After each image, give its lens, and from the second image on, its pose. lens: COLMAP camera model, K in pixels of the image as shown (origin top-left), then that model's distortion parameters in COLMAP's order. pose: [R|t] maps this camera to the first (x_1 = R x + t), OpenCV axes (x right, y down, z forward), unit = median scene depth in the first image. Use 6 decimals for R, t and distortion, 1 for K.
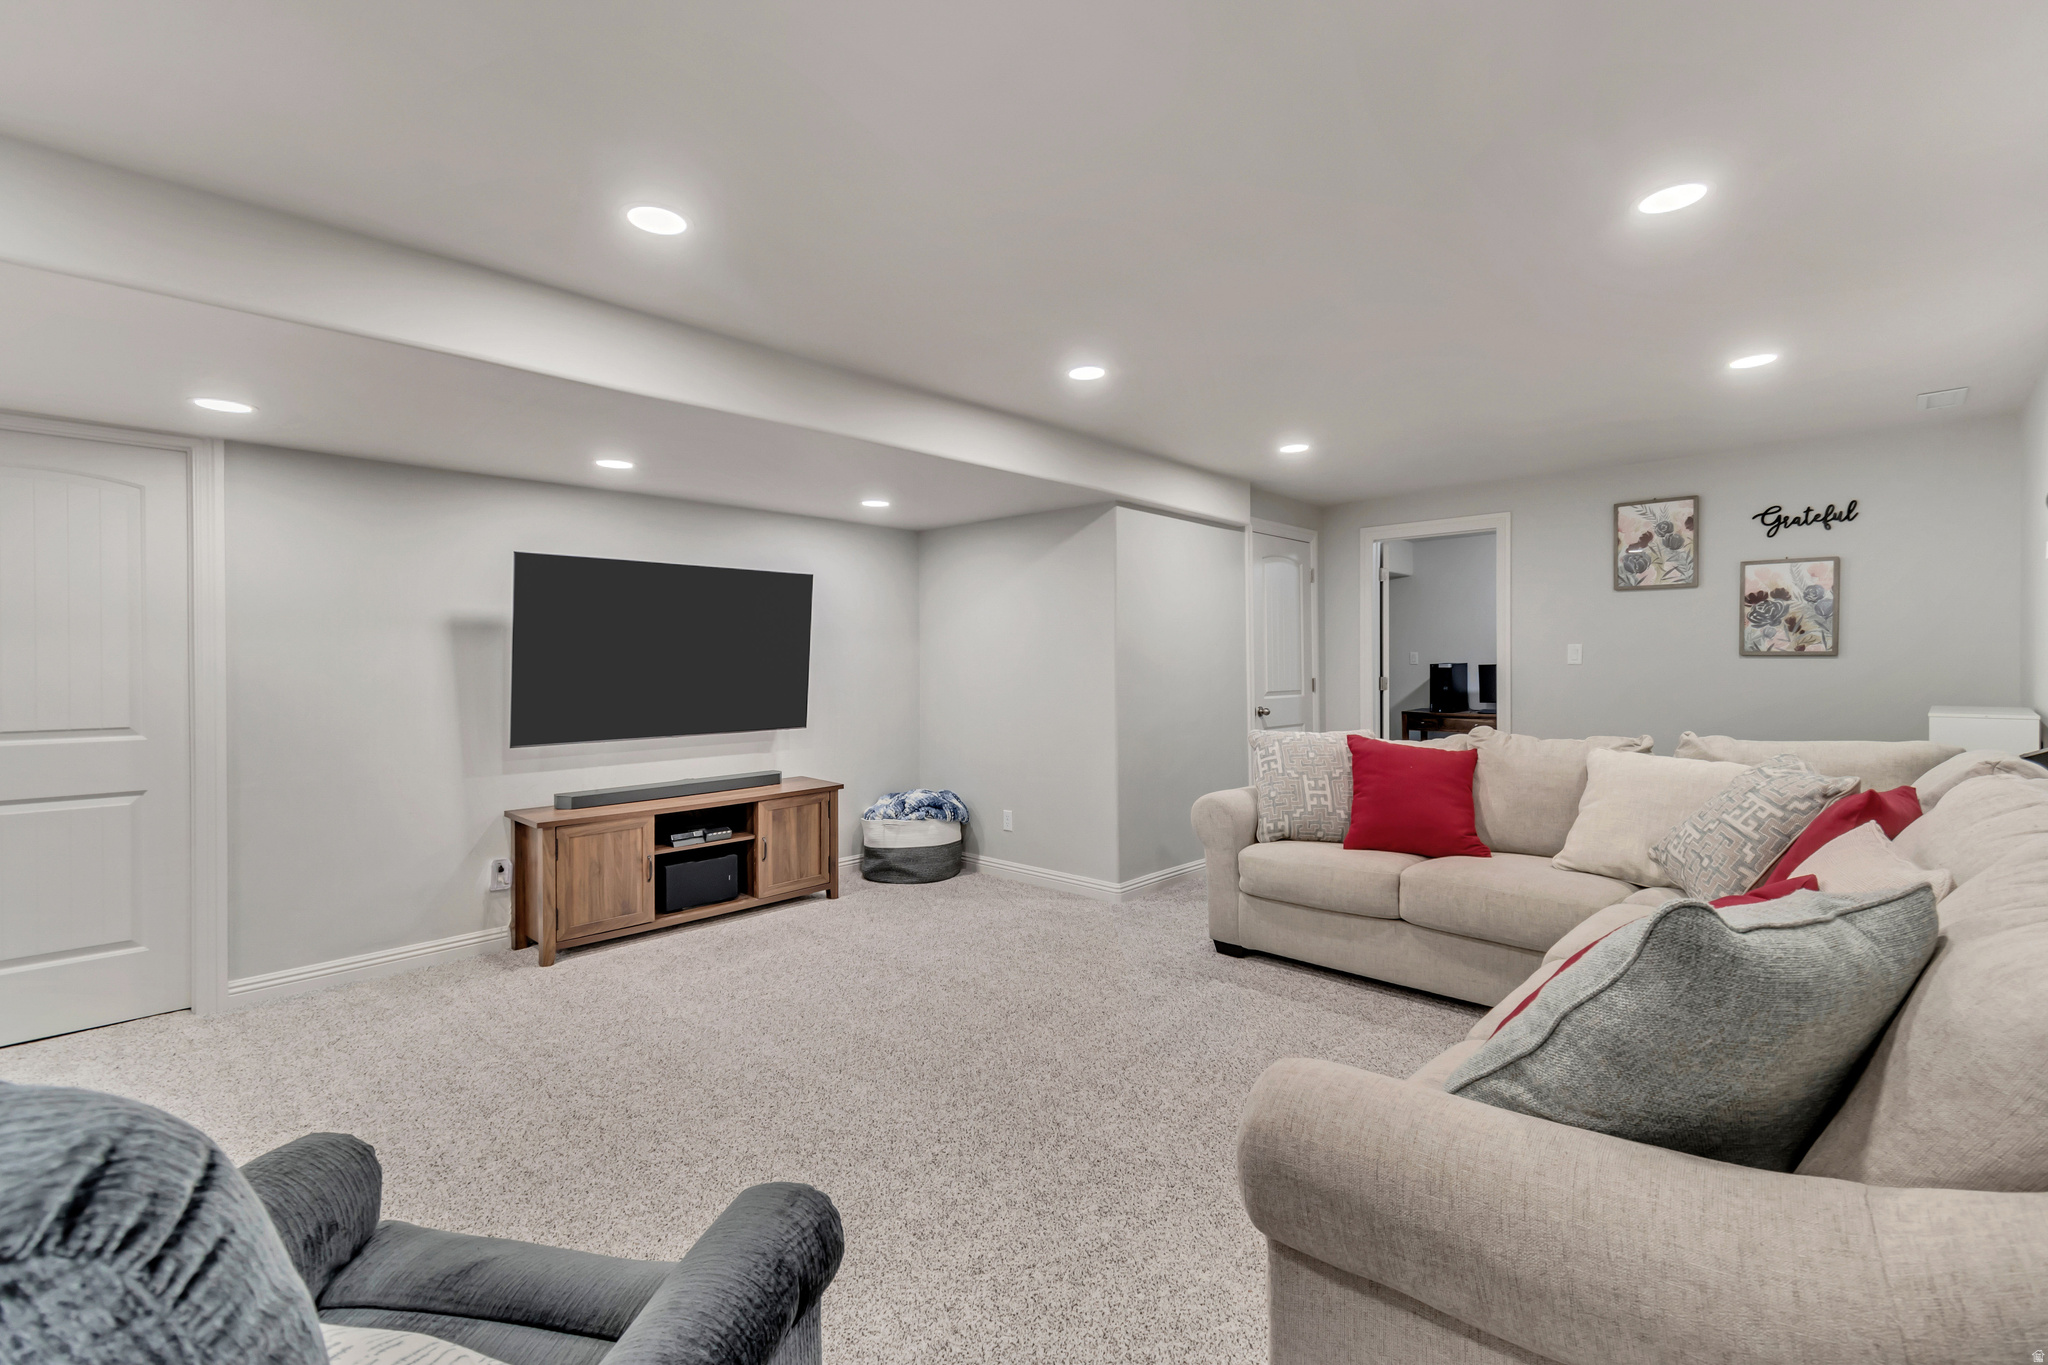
lens RADIAL K [[948.3, 0, 1011.1], [0, 948.3, 663.9], [0, 0, 1]] dist [0.009064, -0.000653]
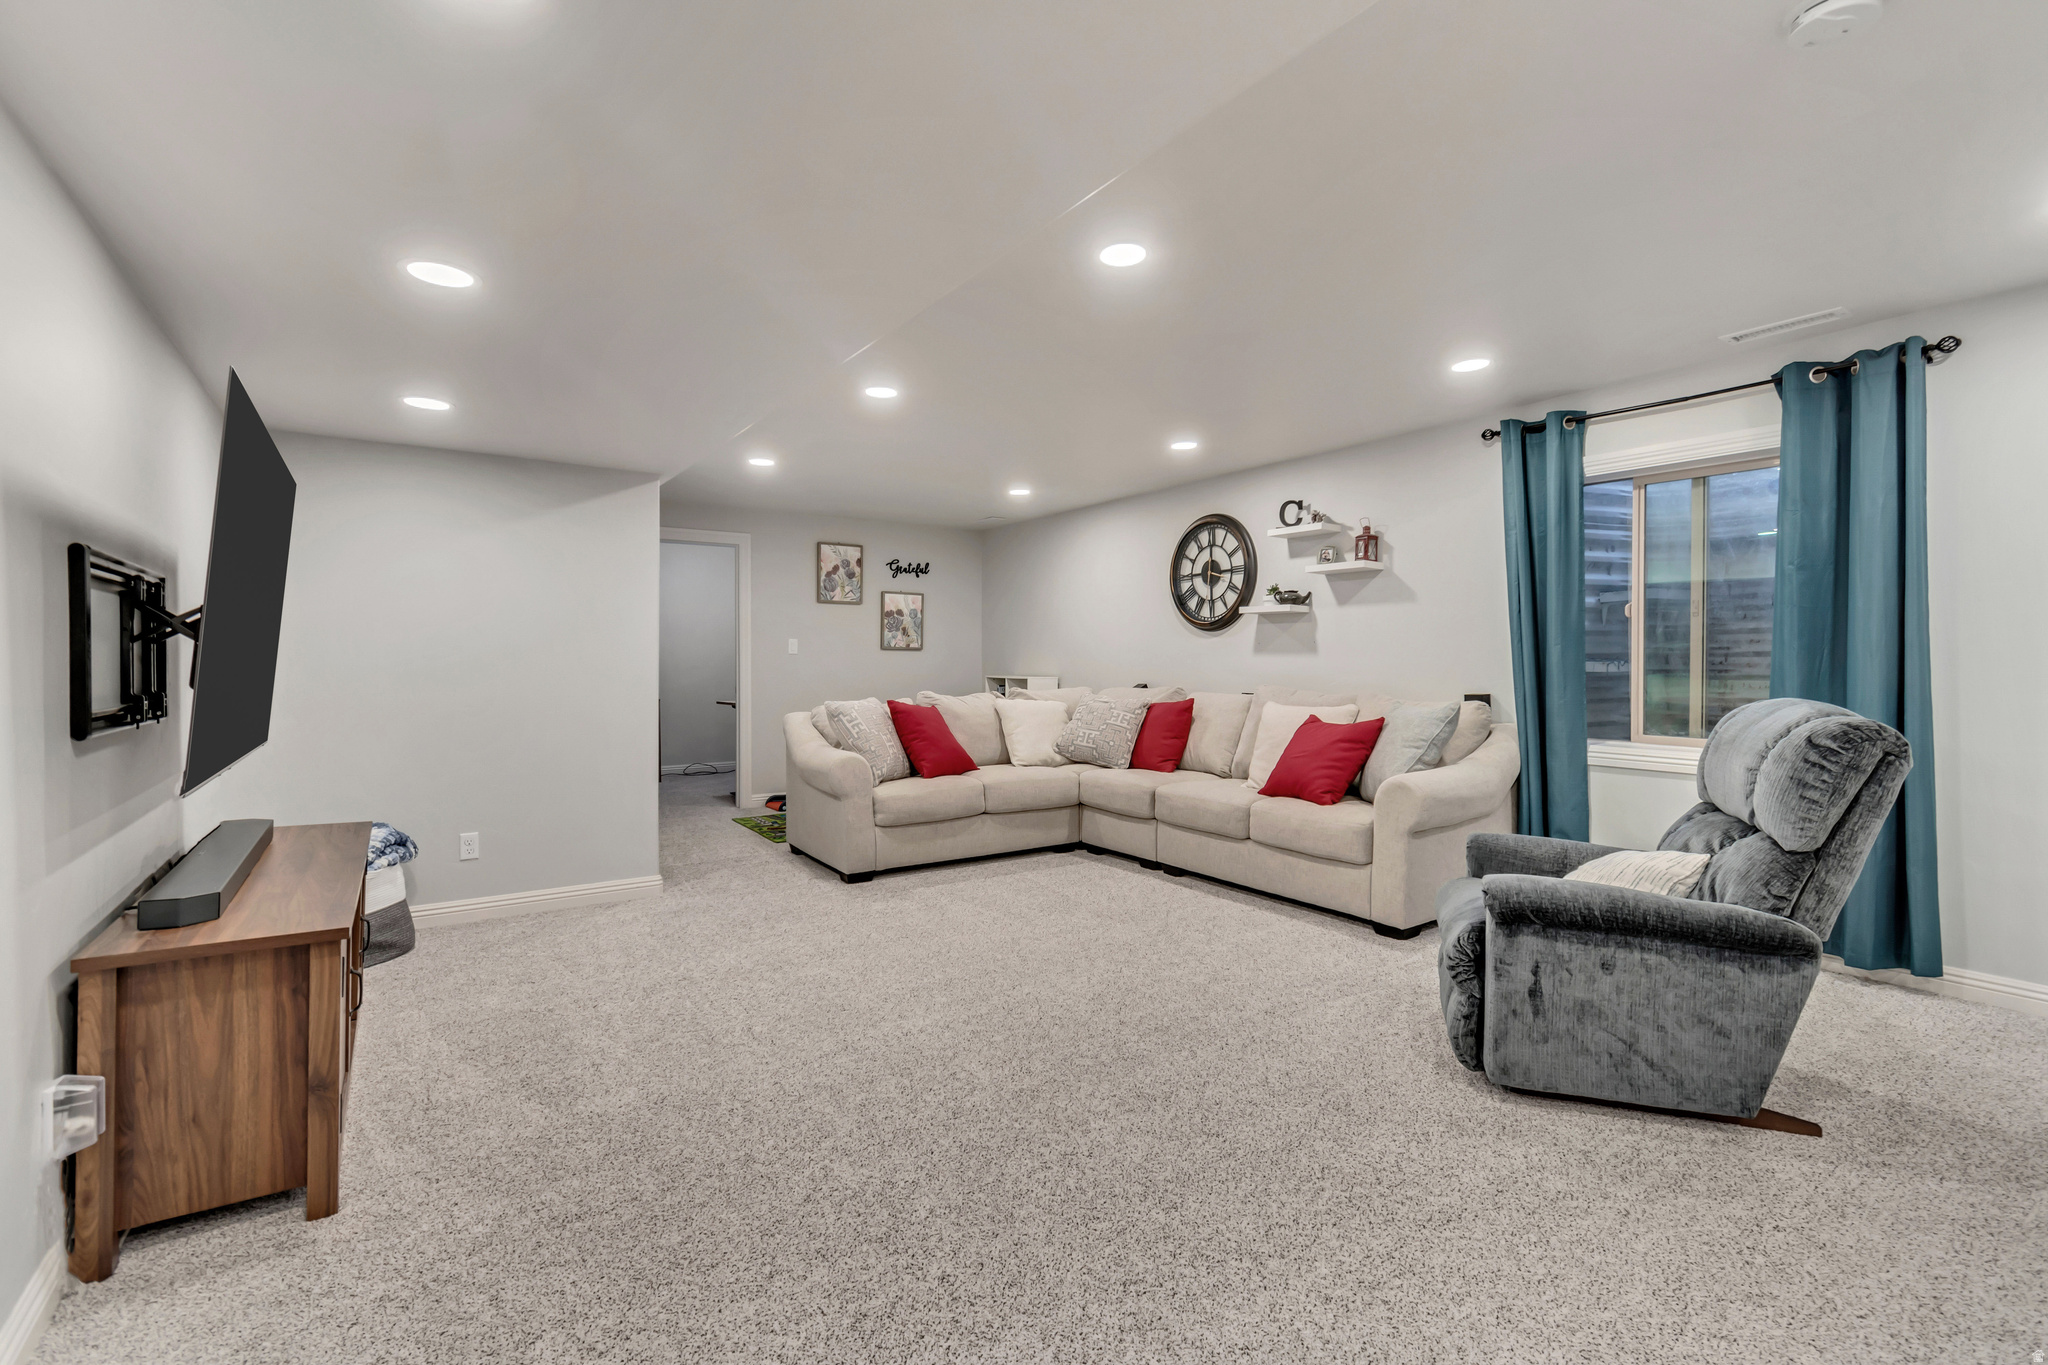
lens RADIAL K [[948.3, 0, 1031.3], [0, 948.3, 682.2], [0, 0, 1]] dist [0.009064, -0.000653]
pose [[0.188180, -0.014386, 0.982029, -0.775096], [0.002496, 0.999896, 0.014169, 0.025442], [-0.982131, -0.000215, 0.188197, 0.456159]]
